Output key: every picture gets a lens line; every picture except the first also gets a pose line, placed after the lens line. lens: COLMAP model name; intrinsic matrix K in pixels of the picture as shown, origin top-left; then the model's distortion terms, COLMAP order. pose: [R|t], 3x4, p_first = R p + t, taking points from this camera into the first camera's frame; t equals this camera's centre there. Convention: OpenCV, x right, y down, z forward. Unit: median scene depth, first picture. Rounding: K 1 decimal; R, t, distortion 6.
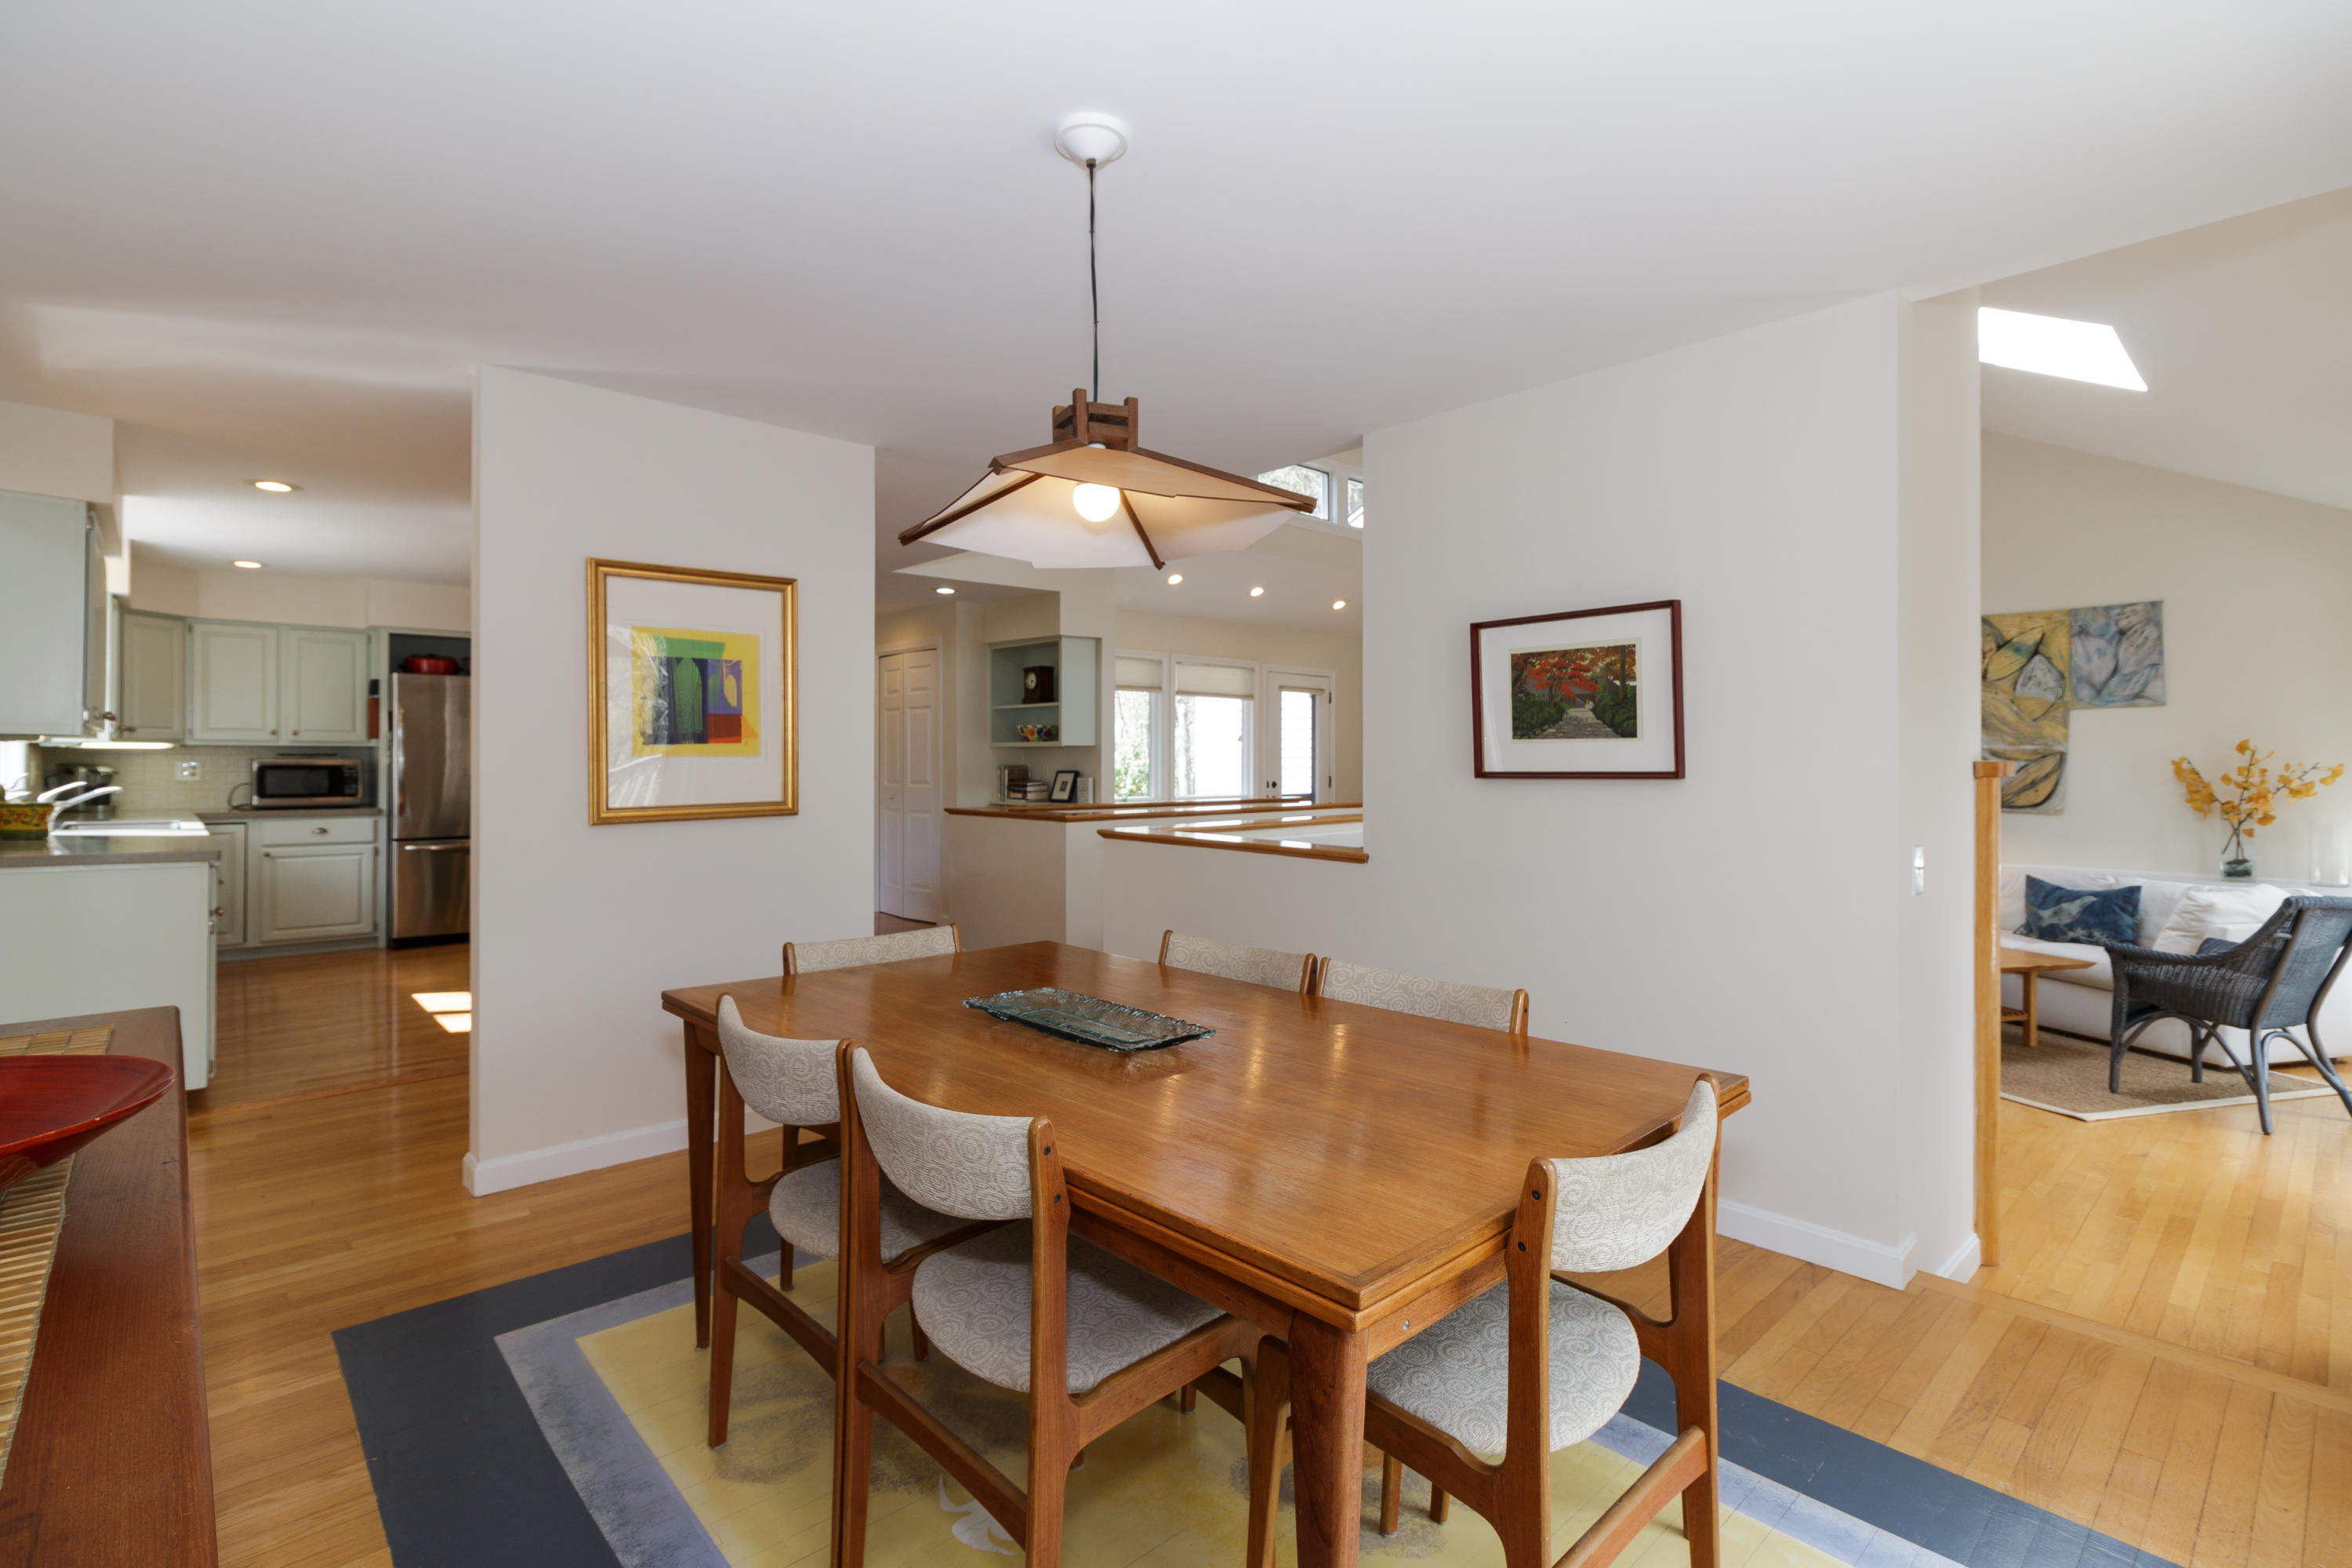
lens RADIAL K [[1098.2, 0, 1162.5], [0, 1098.2, 757.4], [0, 0, 1]] dist [0.002827, 0.000045]
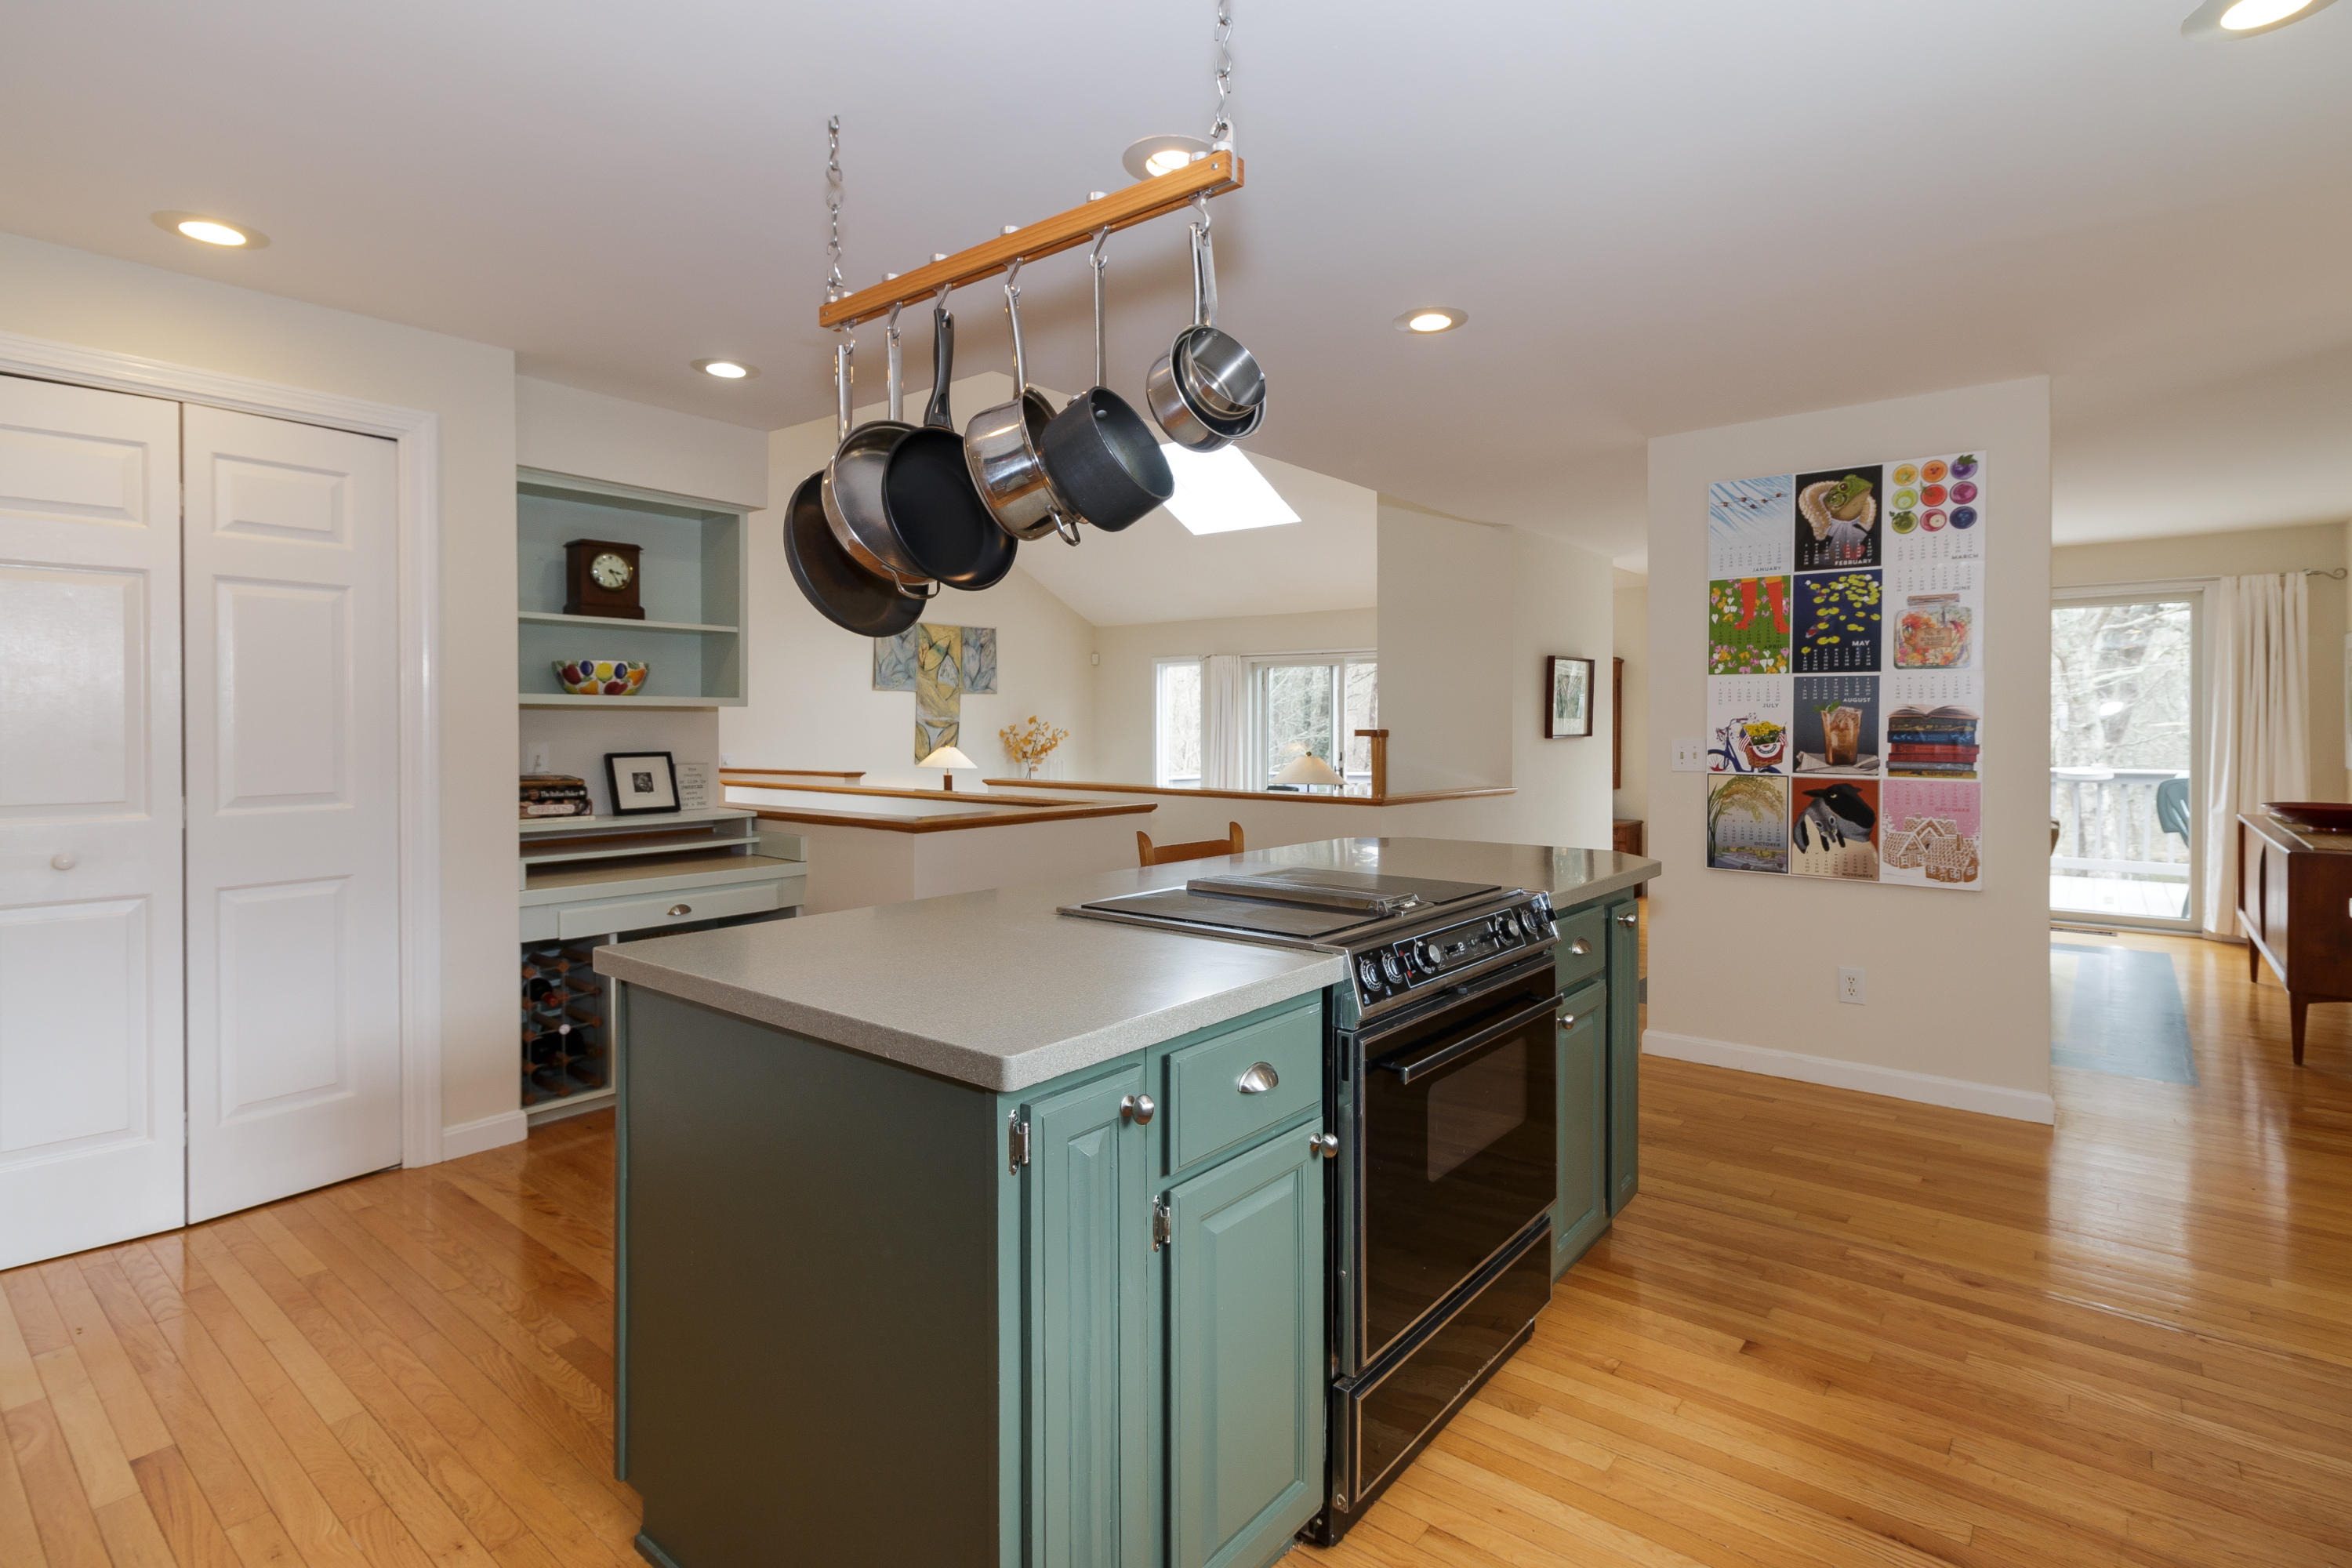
lens RADIAL K [[1138.2, 0, 1170.5], [0, 1138.2, 731.0], [0, 0, 1]] dist [0.000823, -0.000291]
pose [[-0.140958, -0.006192, 0.989996, -0.831583], [-0.001929, 0.999980, 0.005980, -0.002421], [-0.990014, -0.001067, -0.140967, 1.033564]]
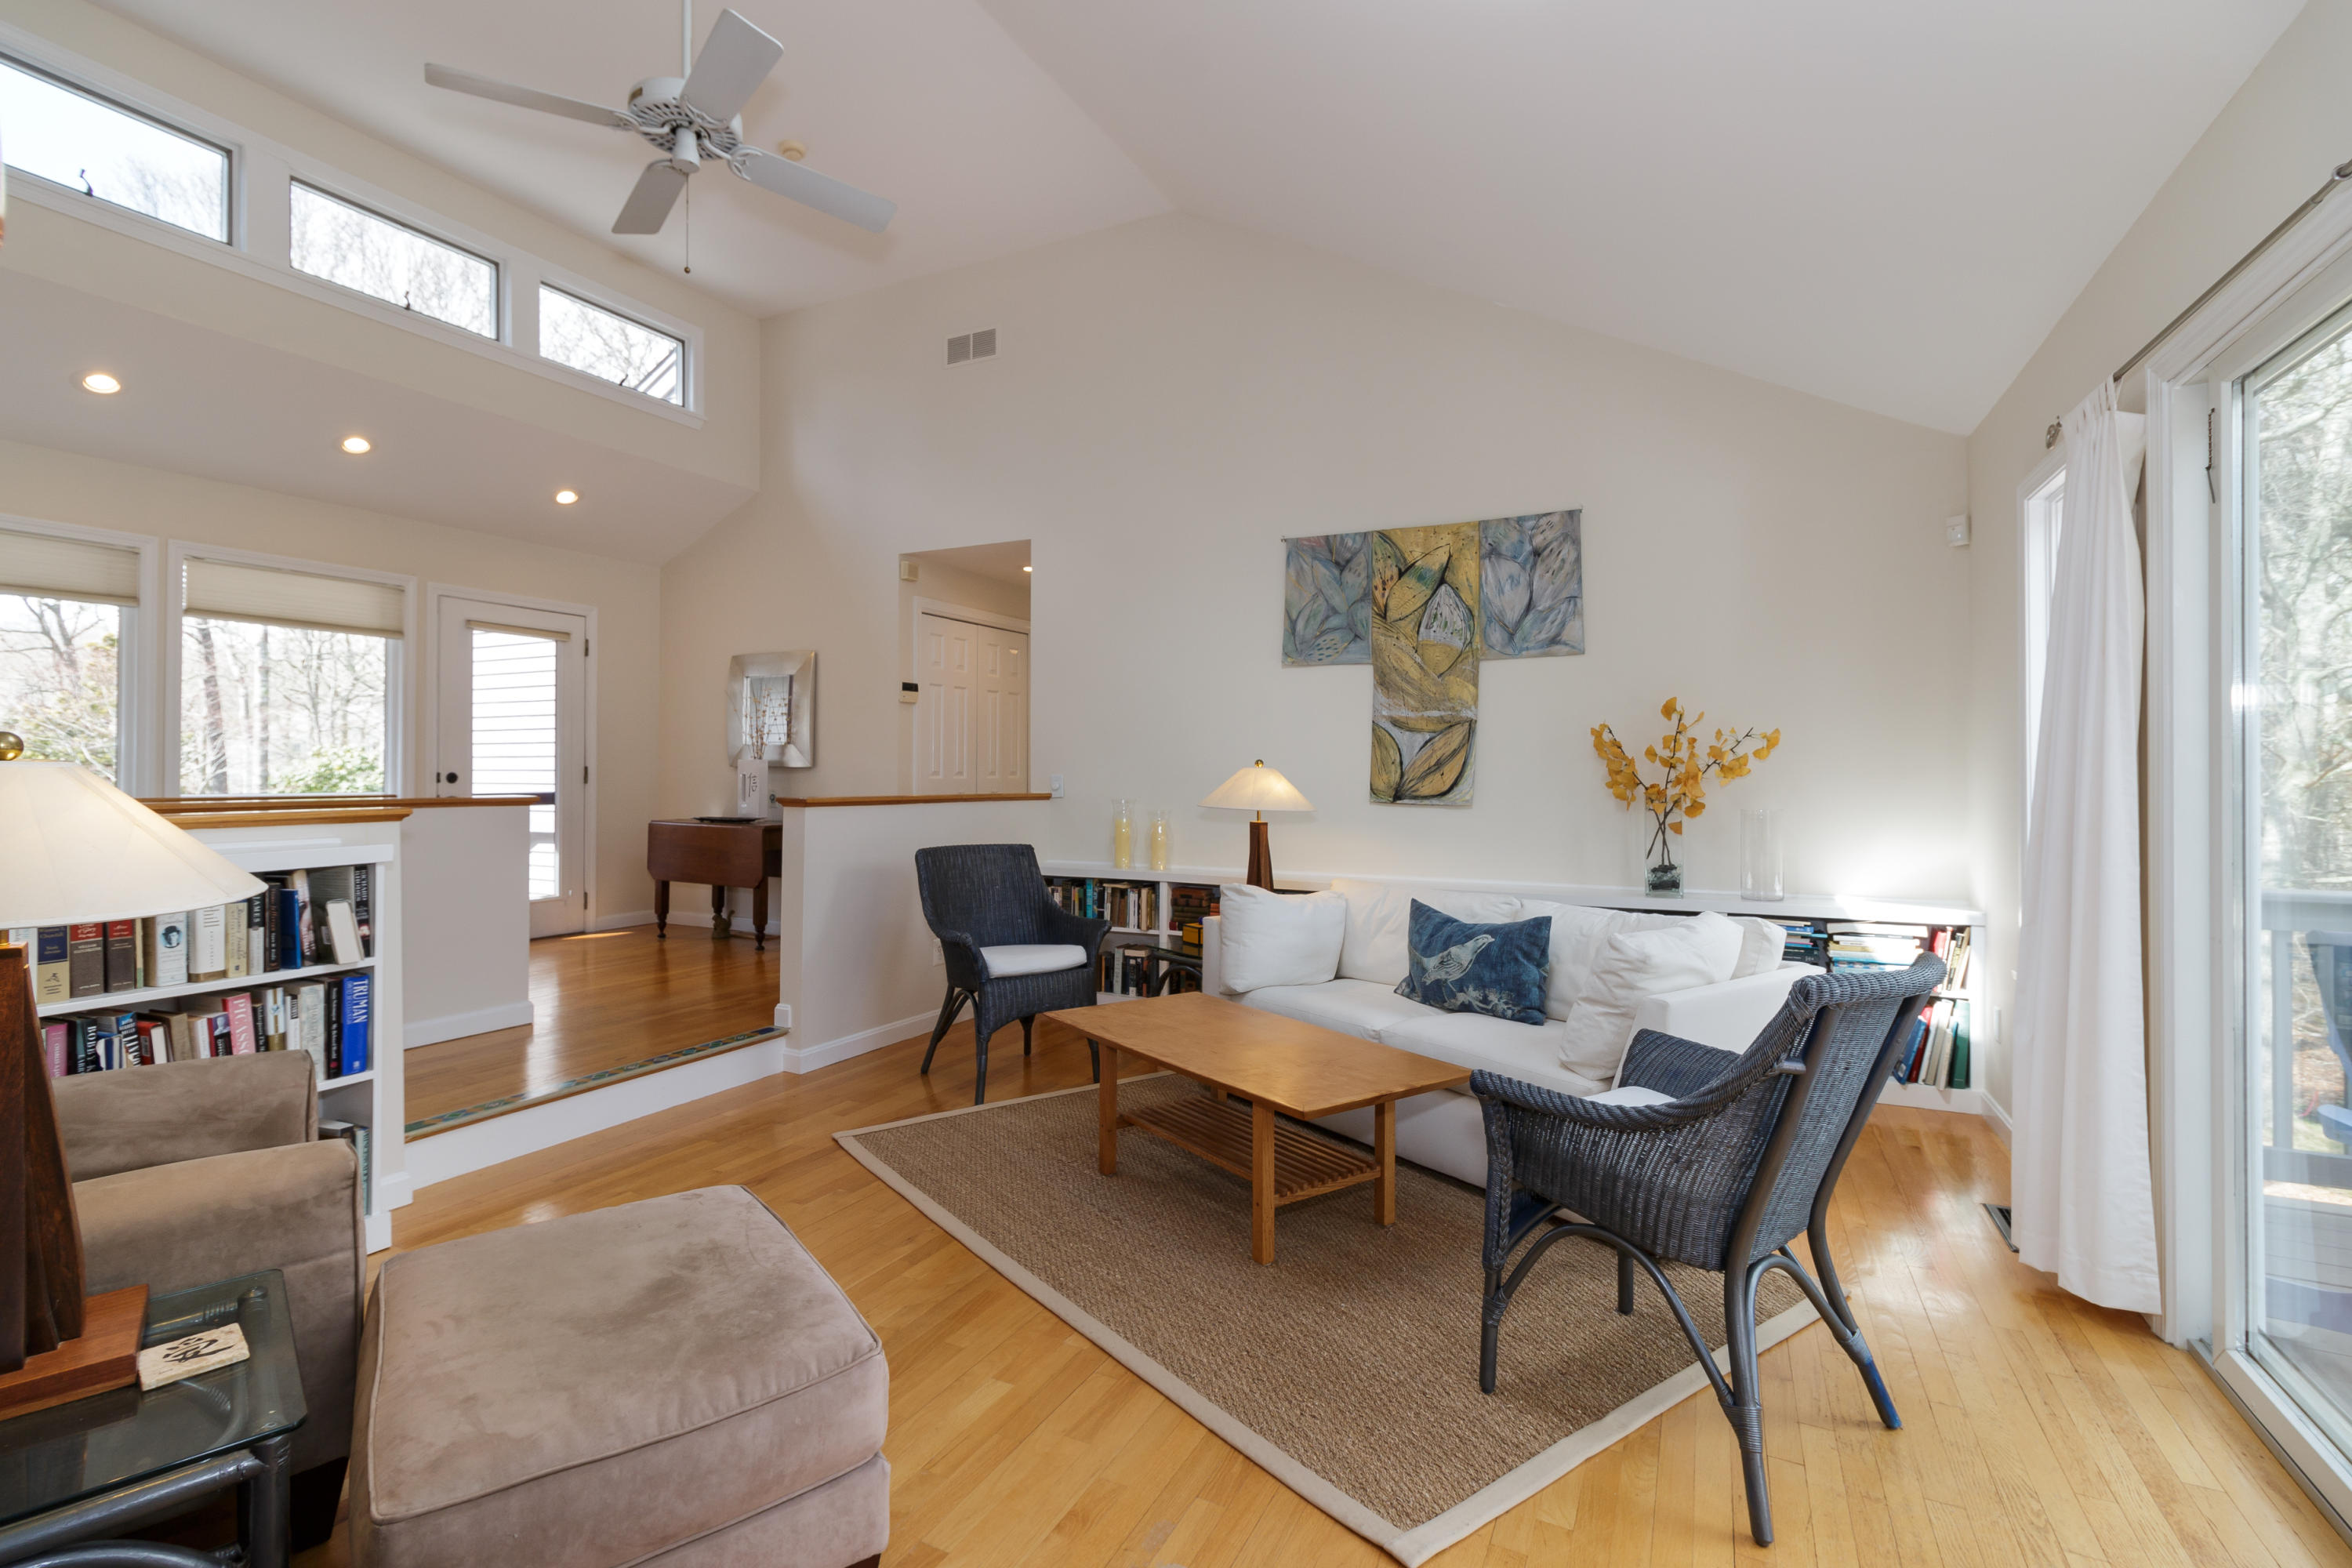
lens RADIAL K [[1098.2, 0, 1162.5], [0, 1098.2, 757.4], [0, 0, 1]] dist [0.002827, 0.000045]
pose [[0.933715, 0.006064, 0.357965, 0.414604], [-0.002516, 0.999943, -0.010375, 0.030665], [-0.358008, 0.008786, 0.933677, 0.447909]]
